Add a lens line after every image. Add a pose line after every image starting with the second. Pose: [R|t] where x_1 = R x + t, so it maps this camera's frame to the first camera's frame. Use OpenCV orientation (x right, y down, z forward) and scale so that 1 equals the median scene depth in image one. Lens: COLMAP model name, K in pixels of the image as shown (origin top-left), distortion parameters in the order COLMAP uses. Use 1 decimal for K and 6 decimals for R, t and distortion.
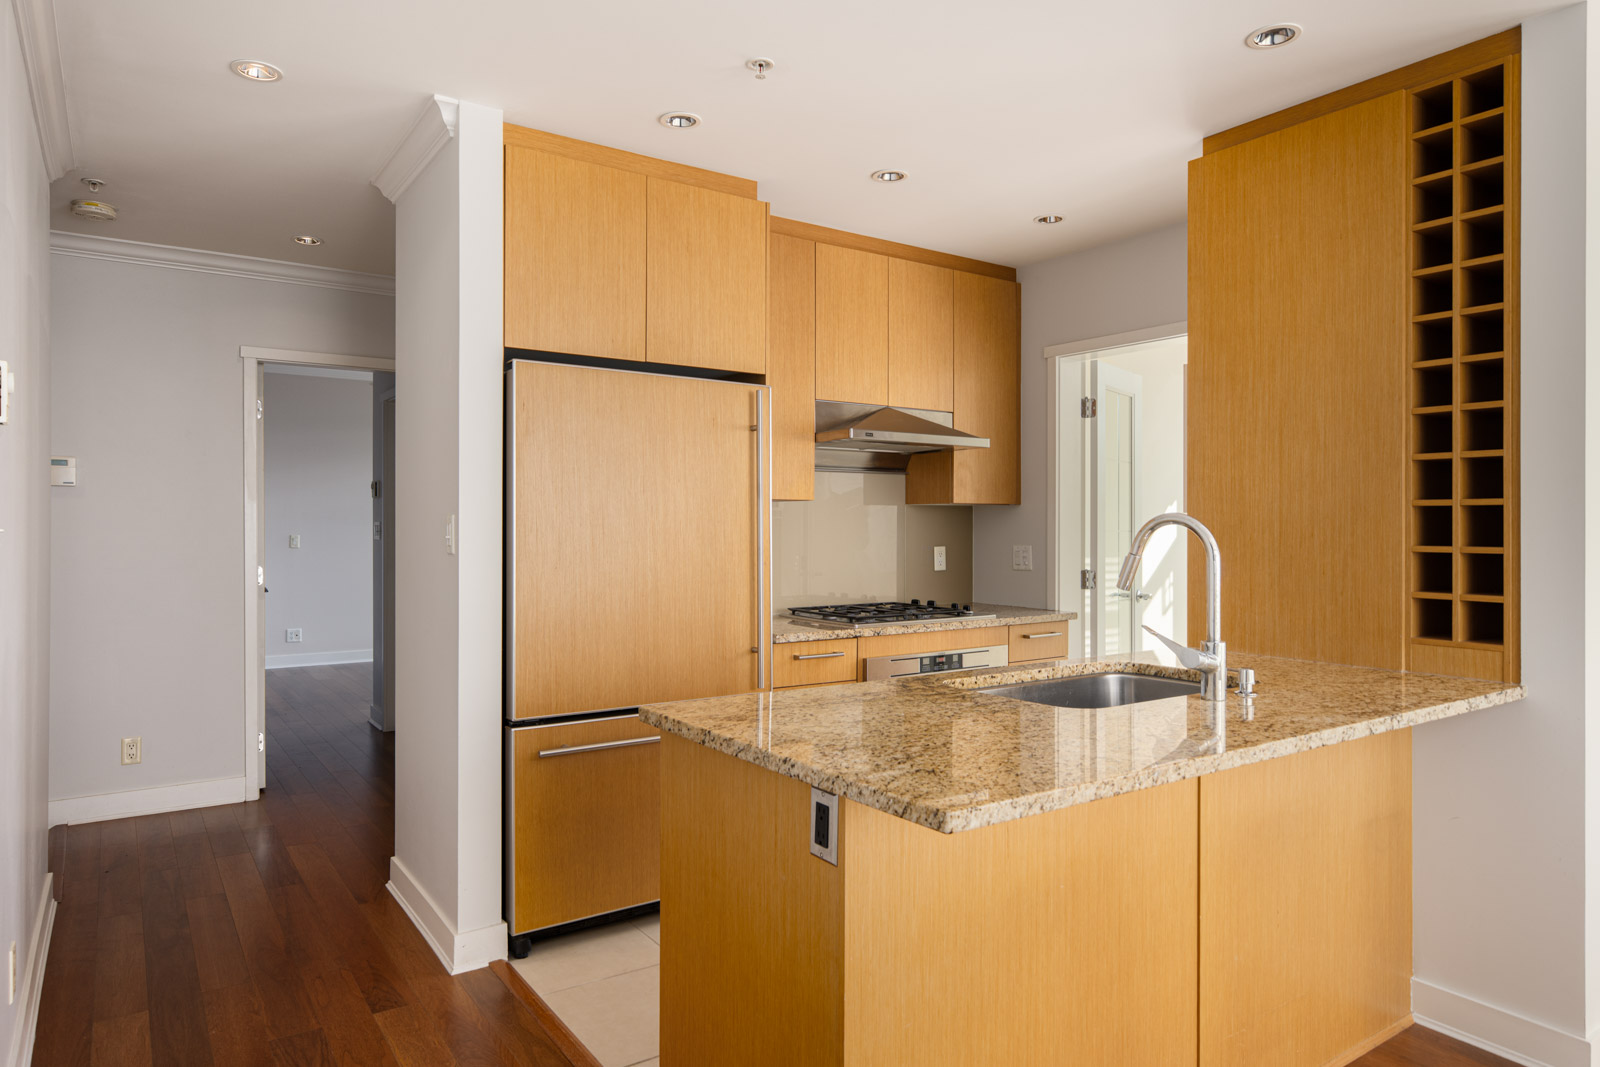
lens RADIAL K [[957.4, 0, 761.0], [0, 957.4, 526.0], [0, 0, 1]] dist [0.002600, 0.004618]
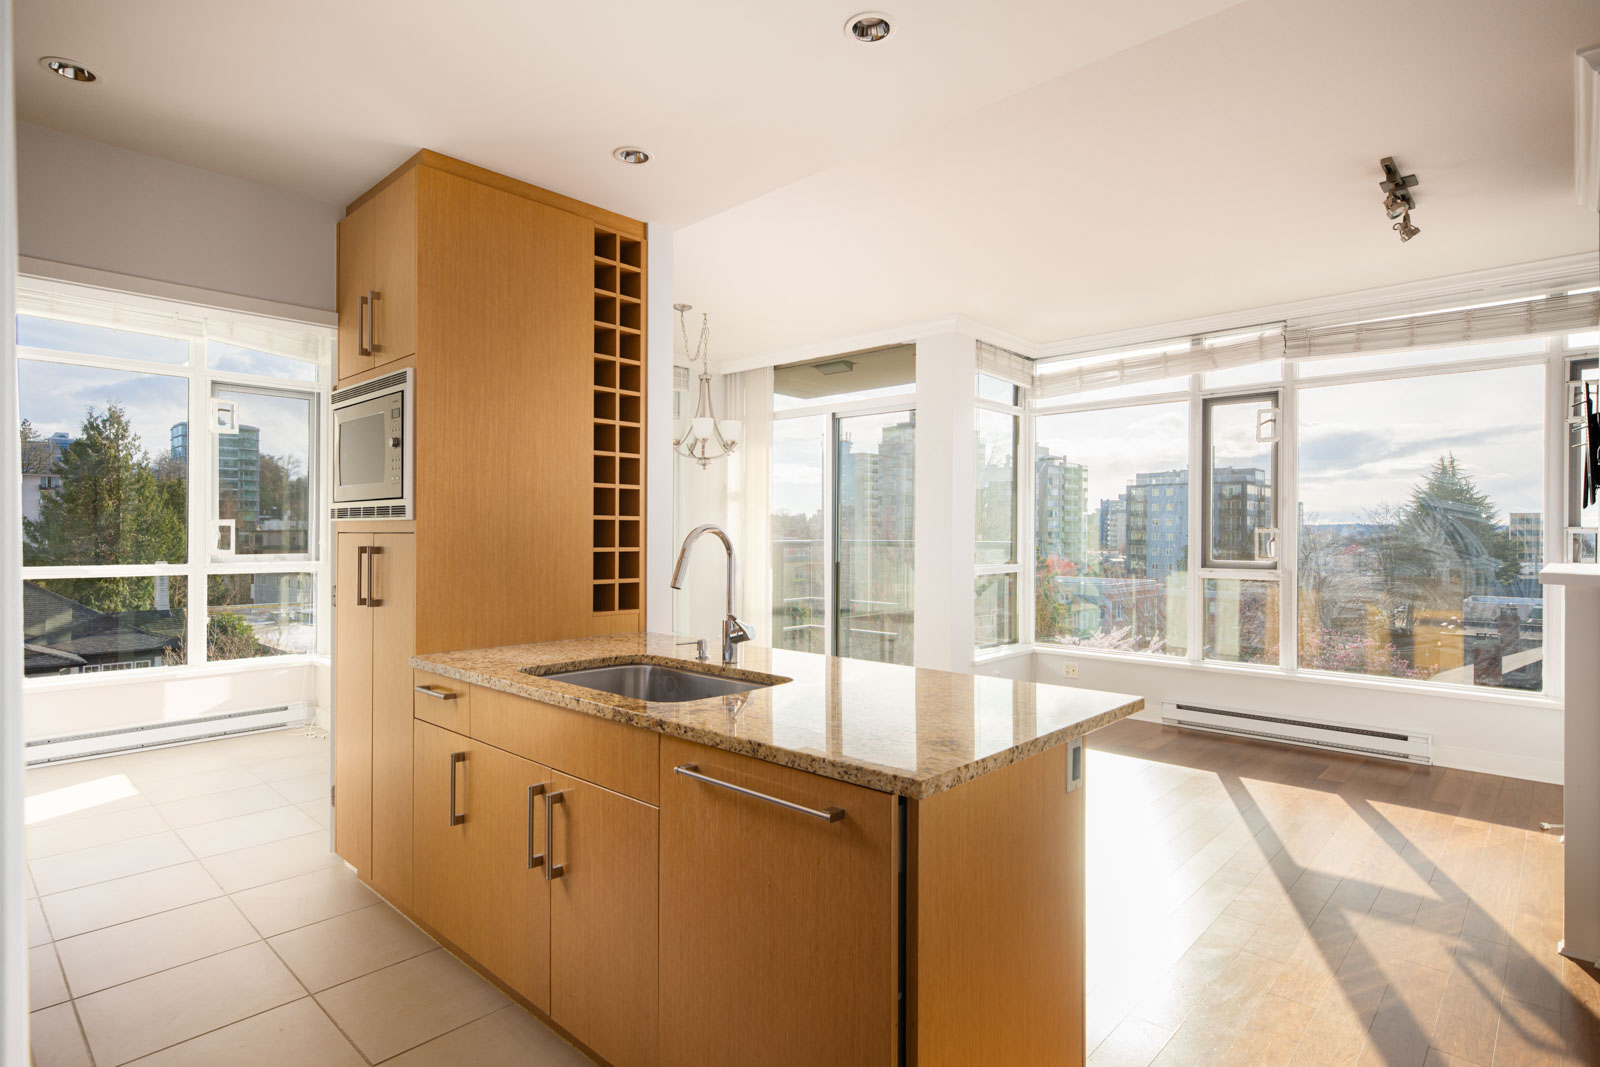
lens RADIAL K [[825.9, 0, 796.7], [0, 825.9, 534.2], [0, 0, 1]] dist [0.002808, 0.003985]
pose [[-0.213495, -0.002765, 0.976940, -0.515416], [-0.002552, 0.999994, 0.002273, -0.002319], [-0.976941, -0.002008, -0.213501, 0.869910]]
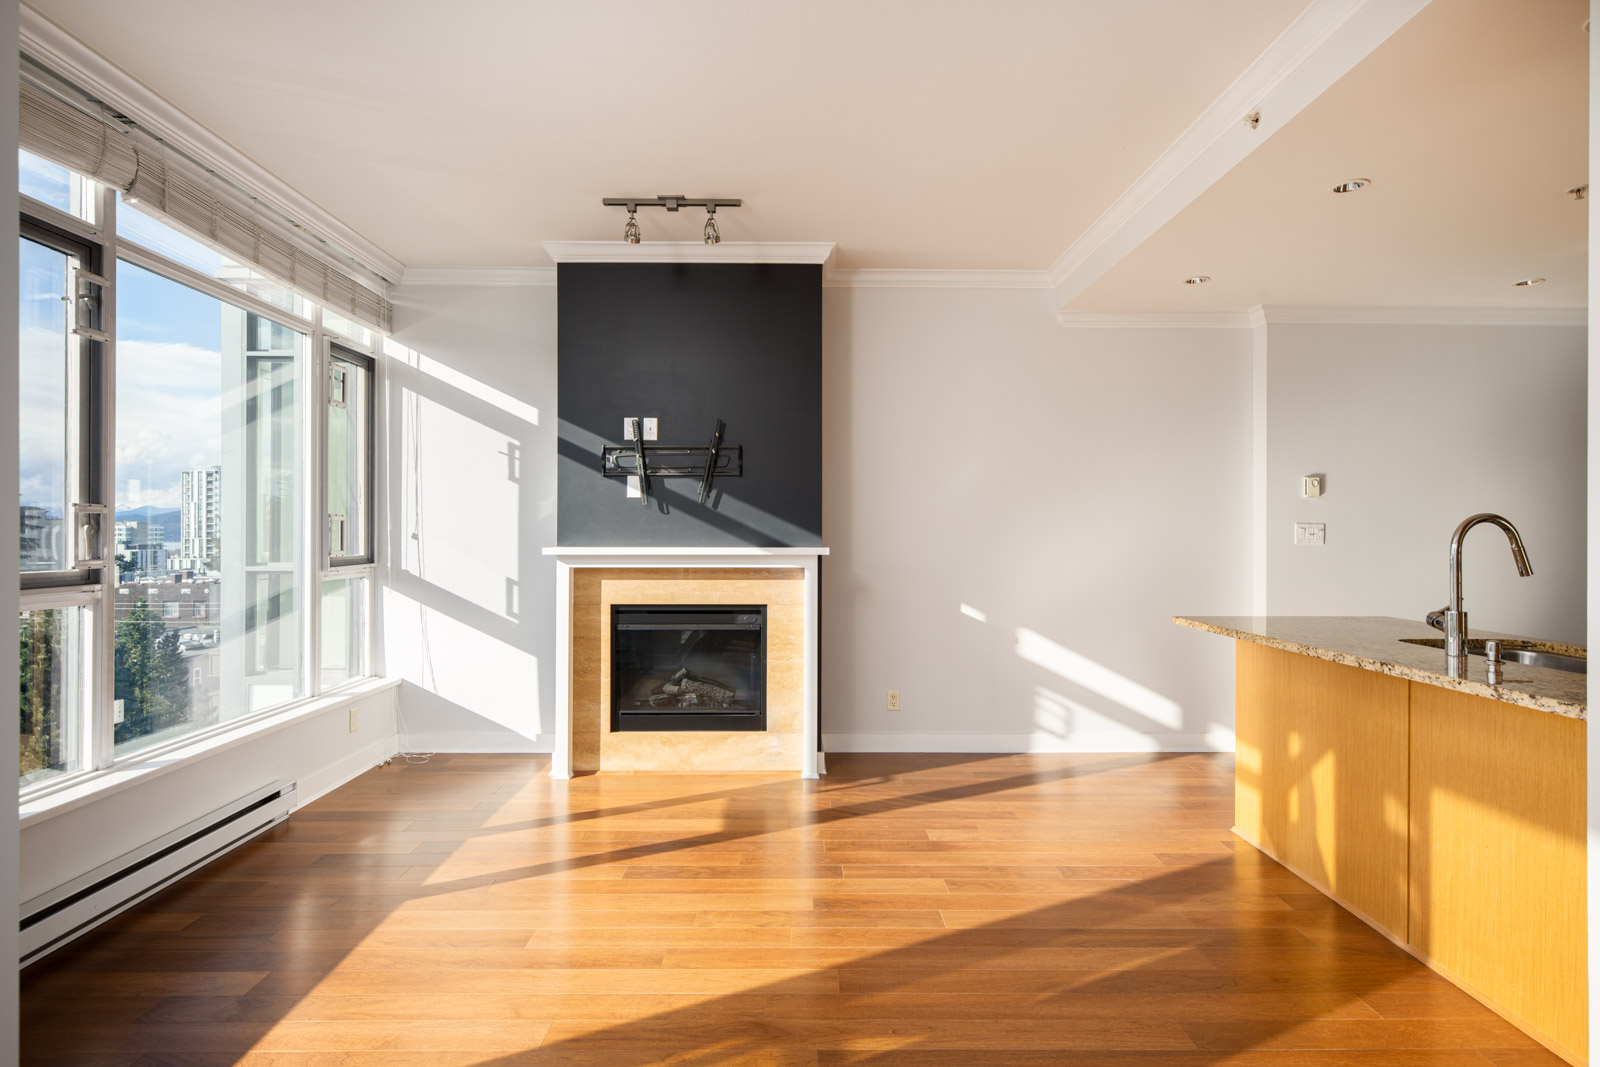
lens RADIAL K [[825.9, 0, 808.3], [0, 825.9, 531.1], [0, 0, 1]] dist [0.002808, 0.003985]
pose [[-0.554352, -0.004167, -0.832272, 1.416305], [-0.004371, 0.999988, -0.002095, 0.014188], [0.832271, 0.002477, -0.554363, 0.659674]]
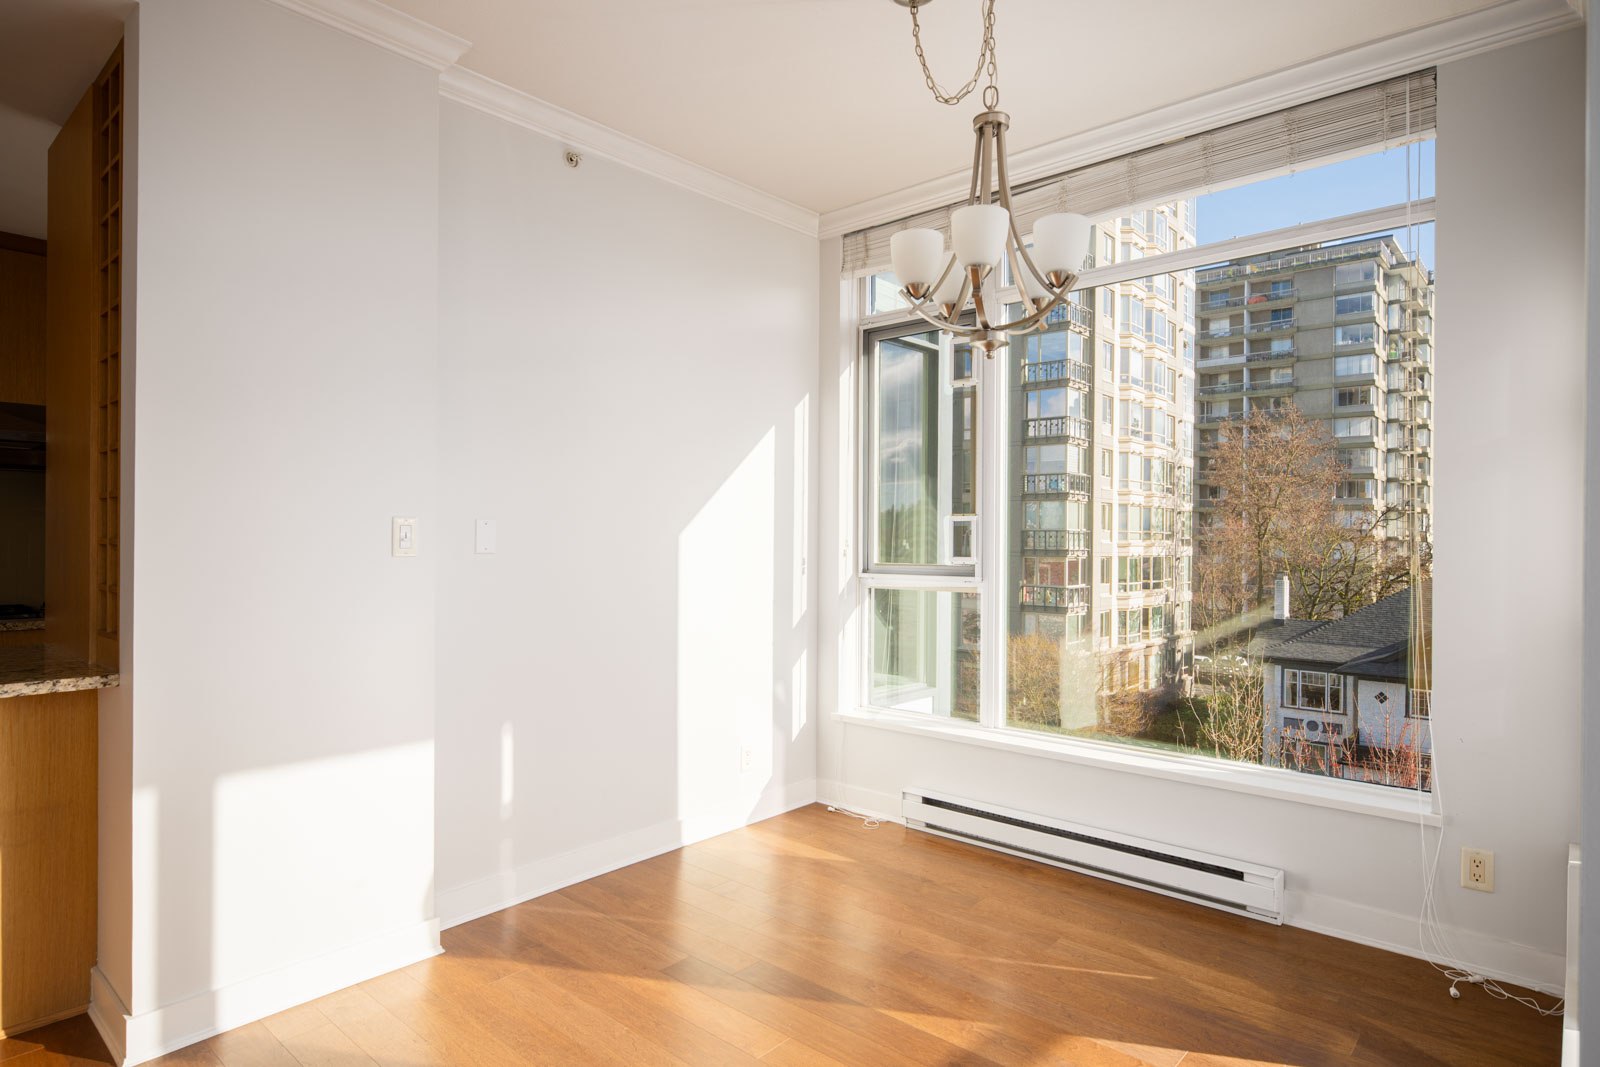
lens RADIAL K [[887.3, 0, 793.2], [0, 887.3, 544.5], [0, 0, 1]] dist [0.008756, -0.007908]
pose [[0.971245, 0.001489, 0.238079, 1.039665], [-0.002529, 0.999989, 0.004064, 0.019195], [-0.238070, -0.004550, 0.971237, -0.070305]]
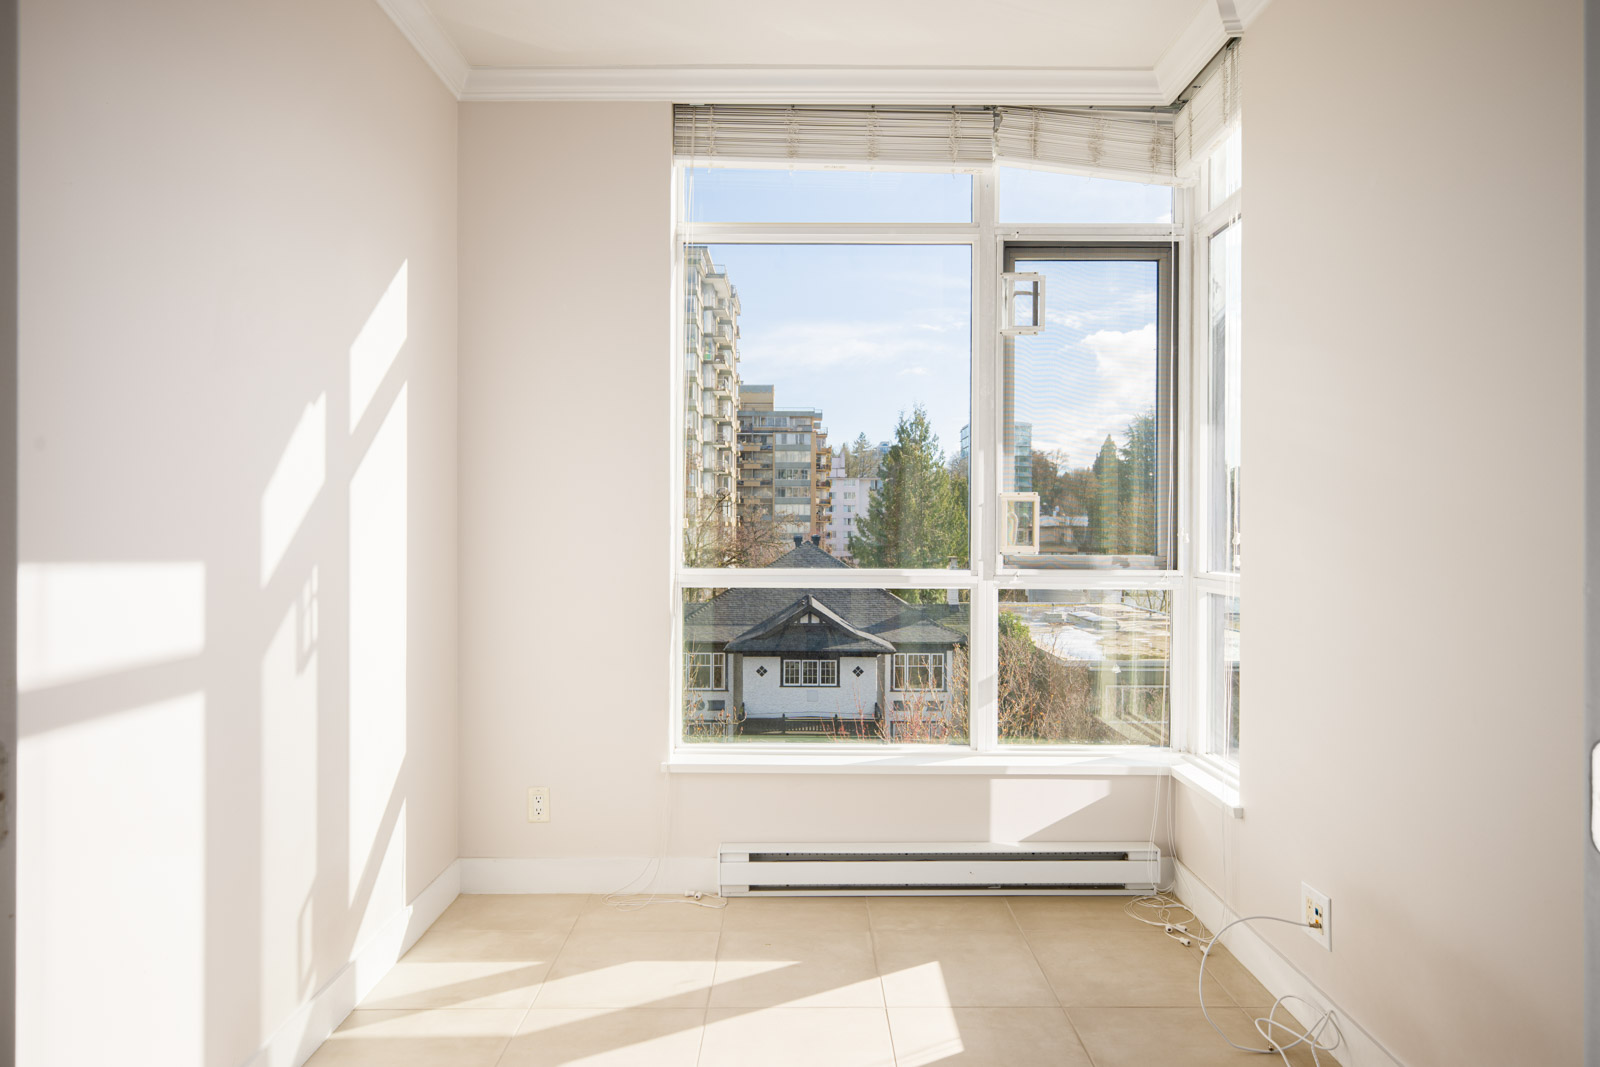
lens RADIAL K [[957.4, 0, 827.0], [0, 957.4, 525.6], [0, 0, 1]] dist [0.002600, 0.004618]
pose [[0.540578, 0.001860, 0.841292, 0.453739], [-0.000794, 0.999998, -0.001701, 0.017383], [-0.841294, 0.000252, 0.540578, 1.296127]]
